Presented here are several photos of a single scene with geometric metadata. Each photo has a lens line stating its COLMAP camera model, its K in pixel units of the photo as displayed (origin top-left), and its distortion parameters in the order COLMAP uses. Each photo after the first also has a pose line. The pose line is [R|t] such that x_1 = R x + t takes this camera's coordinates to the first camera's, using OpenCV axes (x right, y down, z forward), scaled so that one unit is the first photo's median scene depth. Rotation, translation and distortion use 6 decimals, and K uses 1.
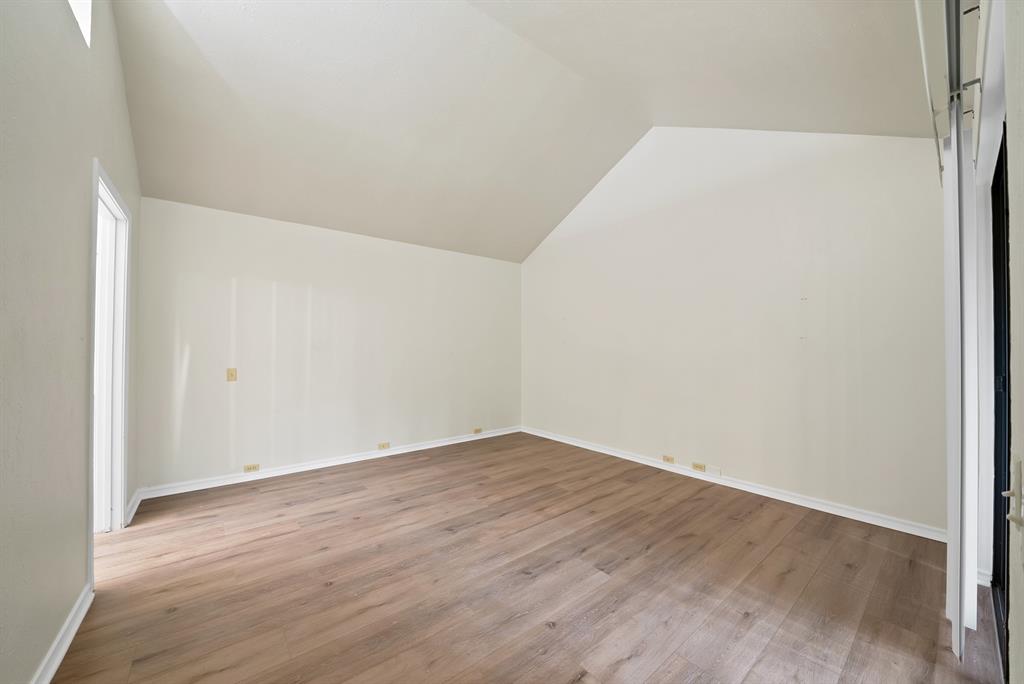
lens RADIAL K [[369.8, 0, 510.3], [0, 369.8, 345.3], [0, 0, 1]] dist [-0.021740, 0.000028]
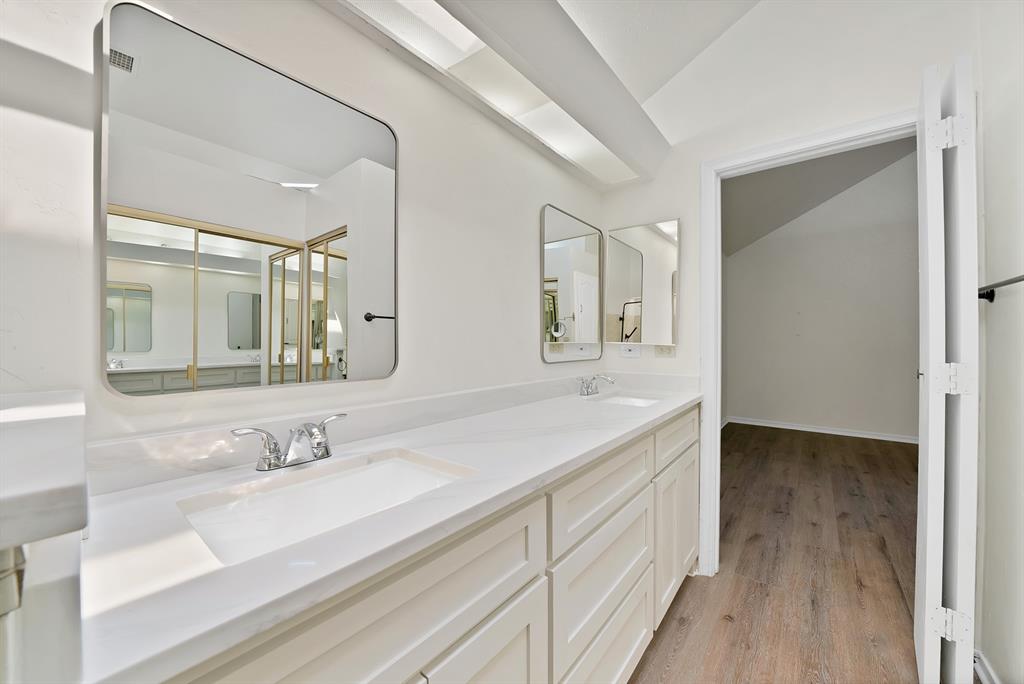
lens RADIAL K [[369.8, 0, 510.3], [0, 369.8, 345.3], [0, 0, 1]] dist [-0.021740, 0.000028]
pose [[0.976500, -0.003551, 0.215488, -1.416434], [0.000231, 0.999881, 0.015431, 0.004000], [-0.215518, -0.015018, 0.976384, 0.257903]]
